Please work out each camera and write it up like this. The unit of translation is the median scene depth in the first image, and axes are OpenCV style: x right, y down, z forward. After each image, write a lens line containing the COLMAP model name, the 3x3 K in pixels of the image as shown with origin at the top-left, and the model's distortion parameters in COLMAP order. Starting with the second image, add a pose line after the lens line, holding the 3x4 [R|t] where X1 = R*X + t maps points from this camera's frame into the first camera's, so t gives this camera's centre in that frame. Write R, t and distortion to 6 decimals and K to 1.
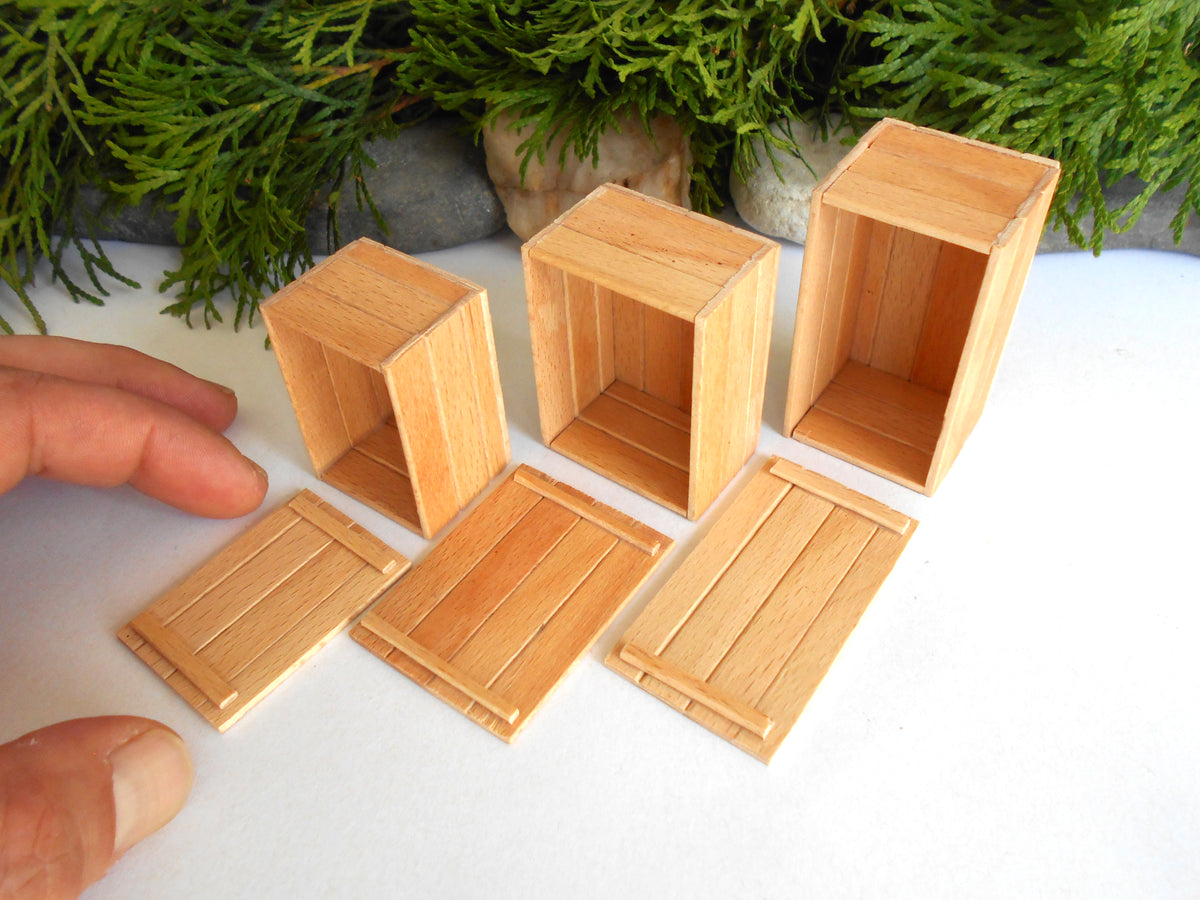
lens RADIAL K [[1016.9, 0, 600.1], [0, 1016.9, 439.7], [0, 0, 1]] dist [-0.020834, 0.006511]
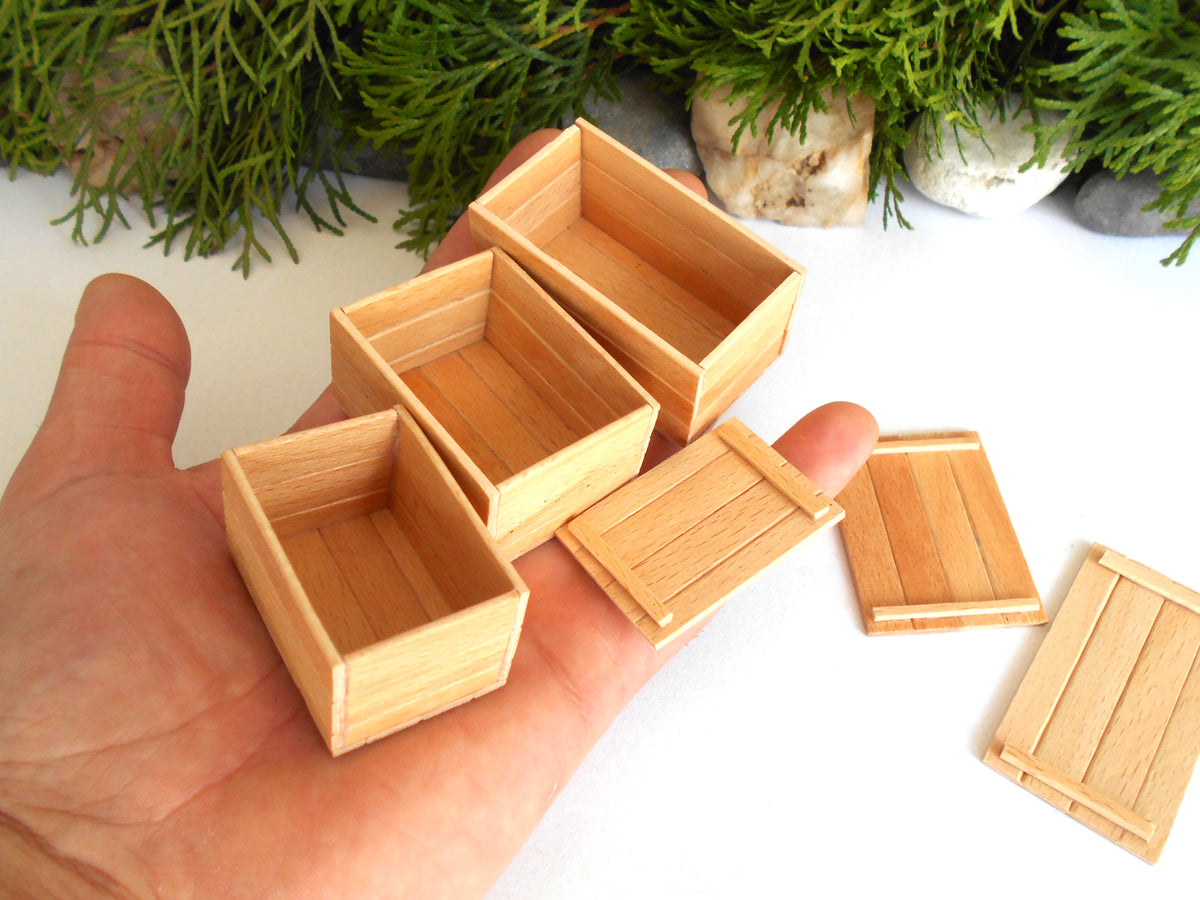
lens RADIAL K [[1027.5, 0, 599.2], [0, 1027.5, 439.1], [0, 0, 1]] dist [-0.021700, 0.015394]
pose [[0.997967, 0.058966, -0.024168, -0.171334], [-0.055751, 0.991550, 0.117134, -0.060170], [0.030871, -0.115548, 0.992822, -0.158406]]
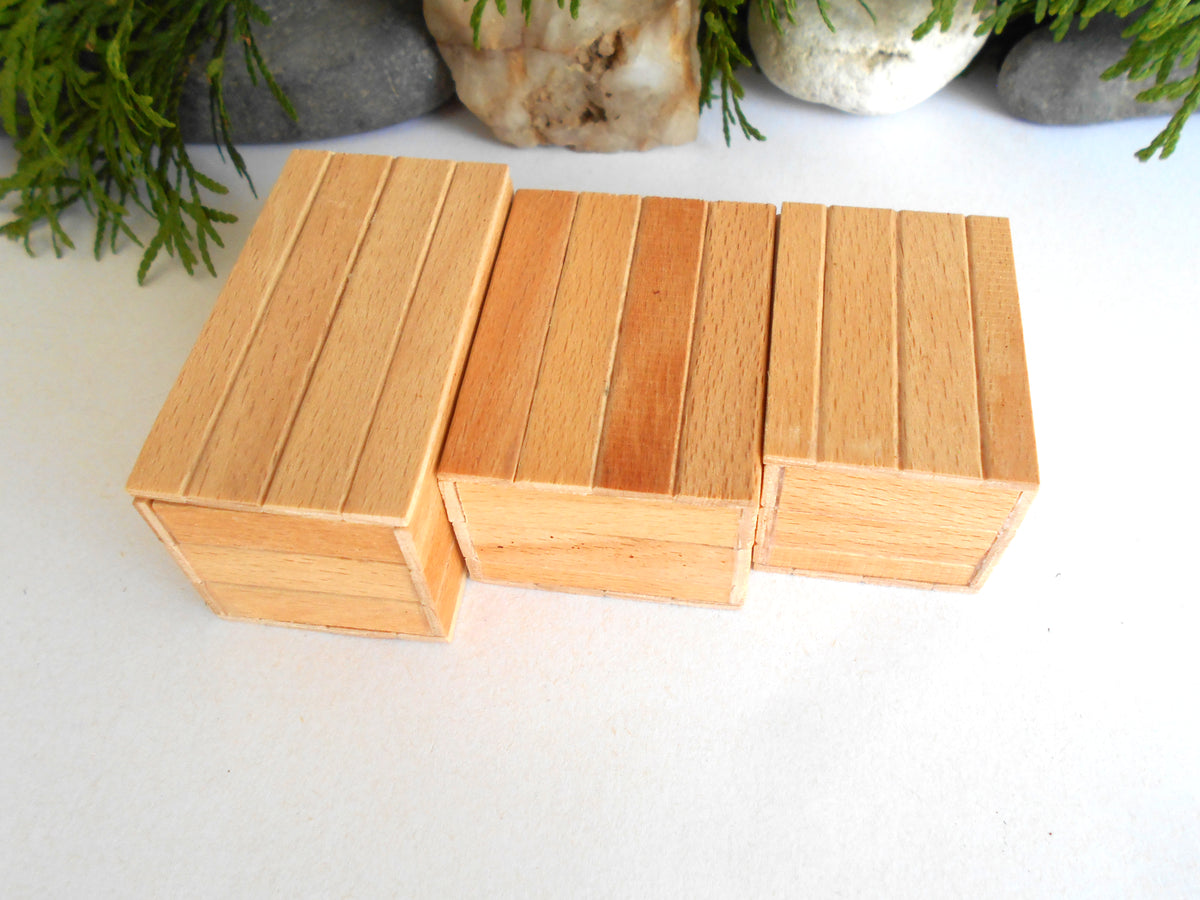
lens RADIAL K [[1027.7, 0, 602.1], [0, 1027.7, 437.8], [0, 0, 1]] dist [-0.013126, 0.012954]
pose [[0.998306, -0.042608, 0.039630, -0.026908], [0.036094, 0.987628, 0.152605, -0.079734], [-0.045642, -0.150916, 0.987492, 0.226821]]
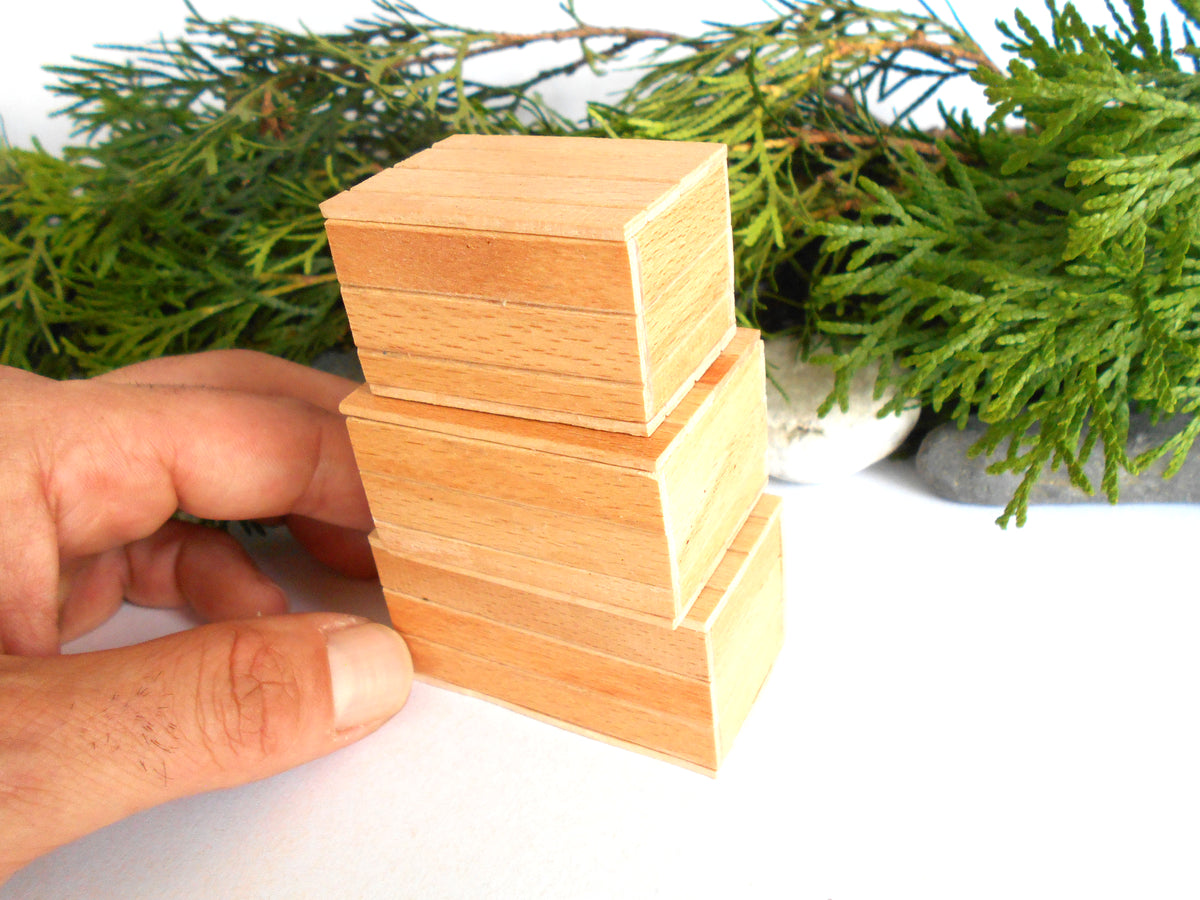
lens RADIAL K [[1016.9, 0, 600.1], [0, 1016.9, 439.7], [0, 0, 1]] dist [-0.020834, 0.006511]
pose [[0.981901, 0.043578, -0.184311, 0.217201], [-0.086134, 0.969453, -0.229655, -0.015120], [0.168673, 0.241374, 0.955661, 0.158320]]
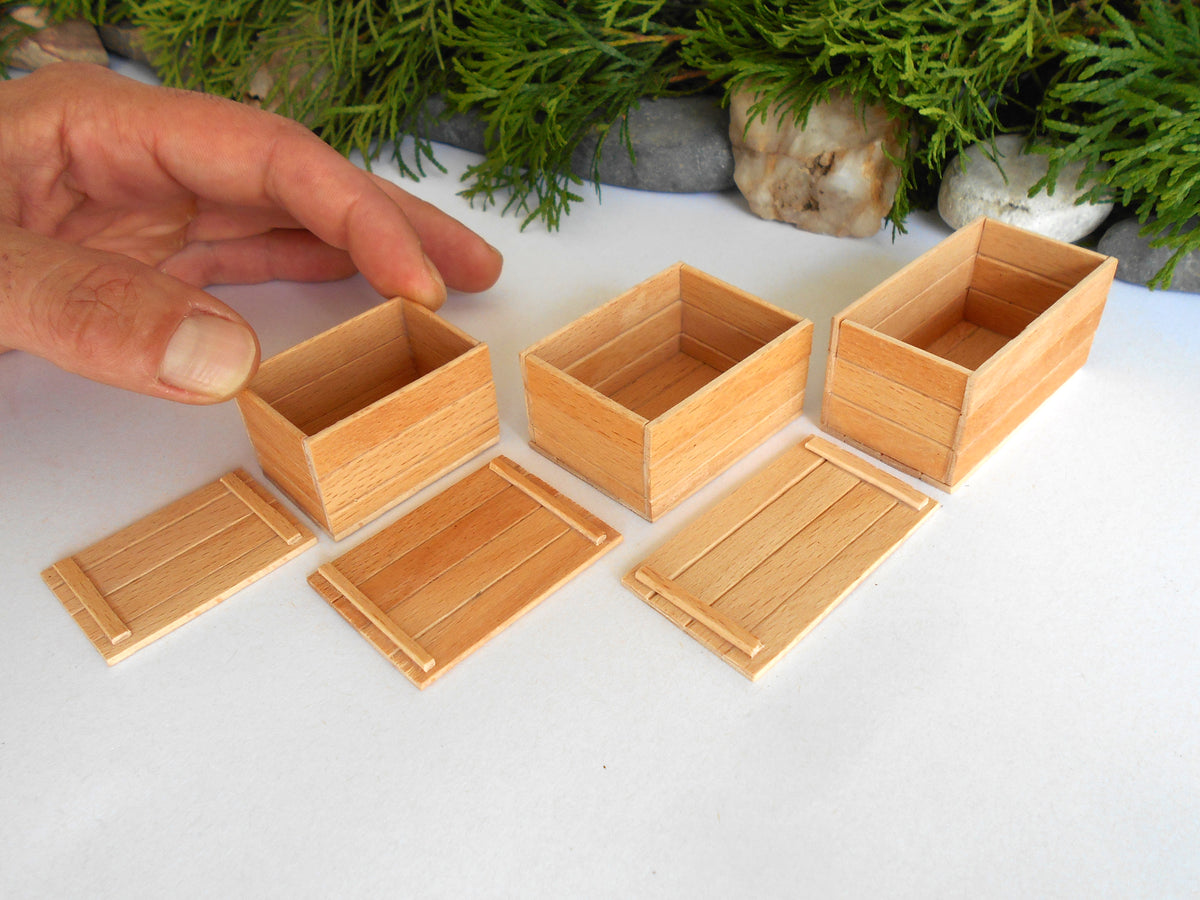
lens RADIAL K [[1027.5, 0, 599.2], [0, 1027.5, 439.1], [0, 0, 1]] dist [-0.021700, 0.015394]
pose [[0.916925, 0.253280, -0.308381, 0.221325], [-0.277801, 0.959902, -0.037612, 0.176765], [0.286489, 0.120156, 0.950519, -0.154681]]
